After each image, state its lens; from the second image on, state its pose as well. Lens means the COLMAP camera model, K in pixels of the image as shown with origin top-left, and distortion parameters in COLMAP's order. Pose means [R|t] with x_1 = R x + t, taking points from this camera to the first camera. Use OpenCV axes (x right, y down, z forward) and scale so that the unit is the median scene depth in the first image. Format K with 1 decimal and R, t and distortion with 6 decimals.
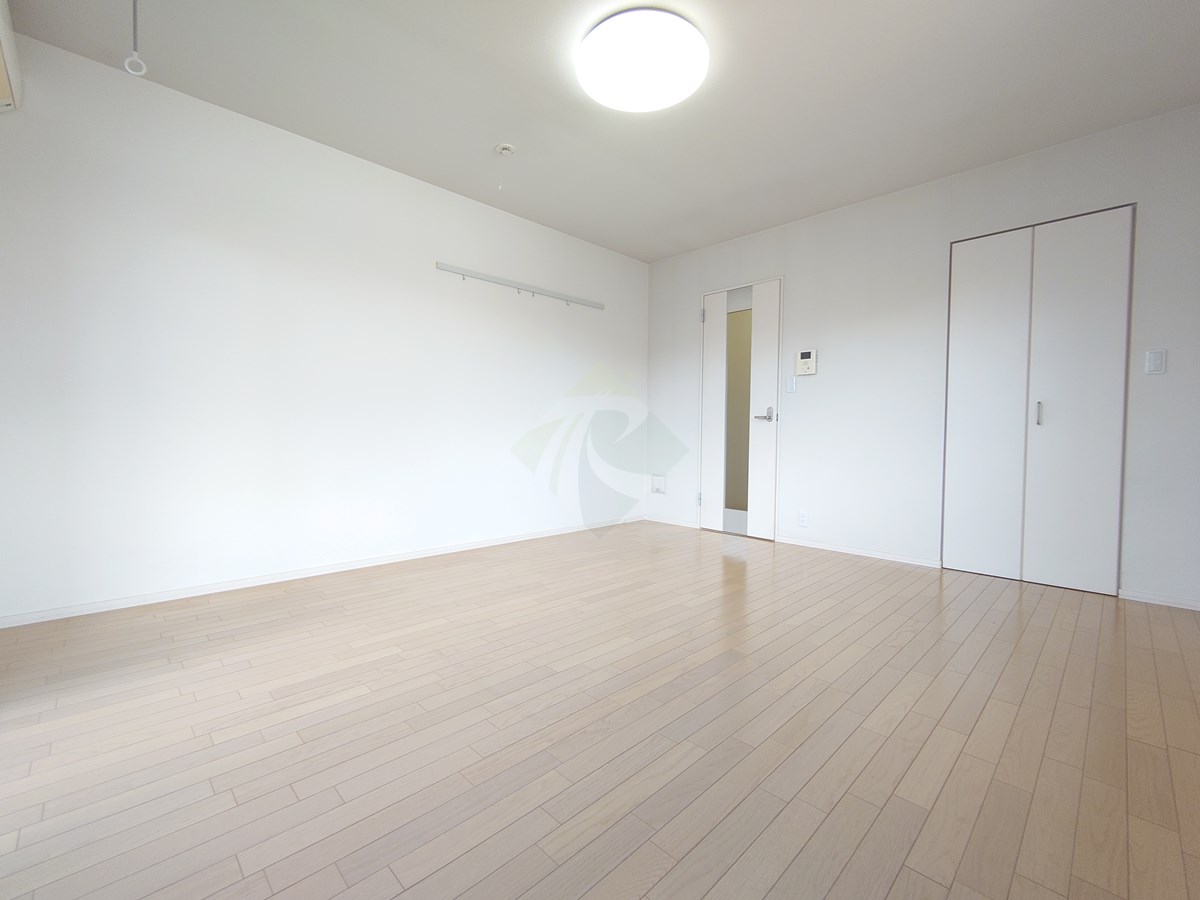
lens RADIAL K [[517.2, 0, 601.7], [0, 517.2, 446.6], [0, 0, 1]] dist [-0.002555, -0.000010]
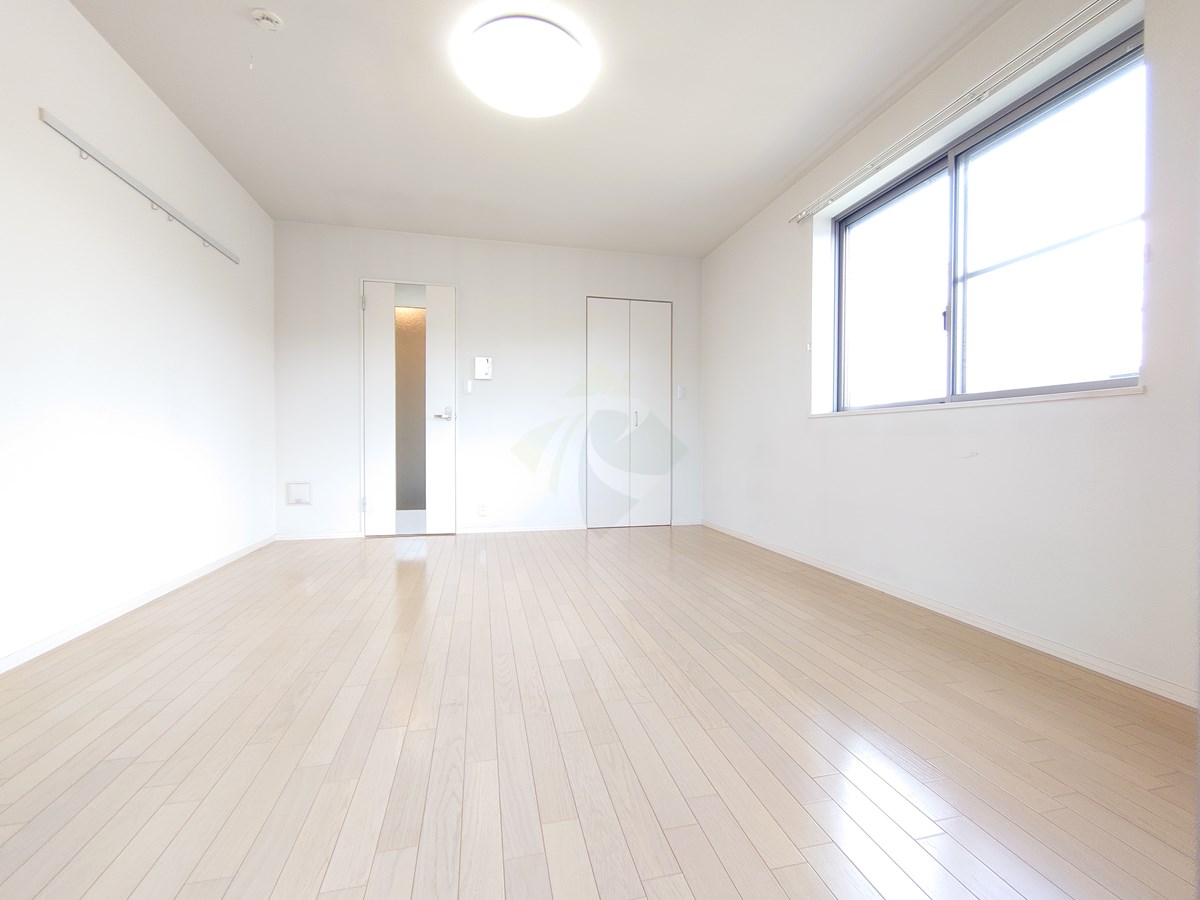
lens RADIAL K [[517.2, 0, 601.8], [0, 517.2, 449.8], [0, 0, 1]] dist [-0.002555, -0.000010]
pose [[0.516614, -0.023007, 0.855909, -0.404662], [0.025254, 0.999613, 0.011627, 0.006042], [-0.855846, 0.015609, 0.516995, 0.189520]]
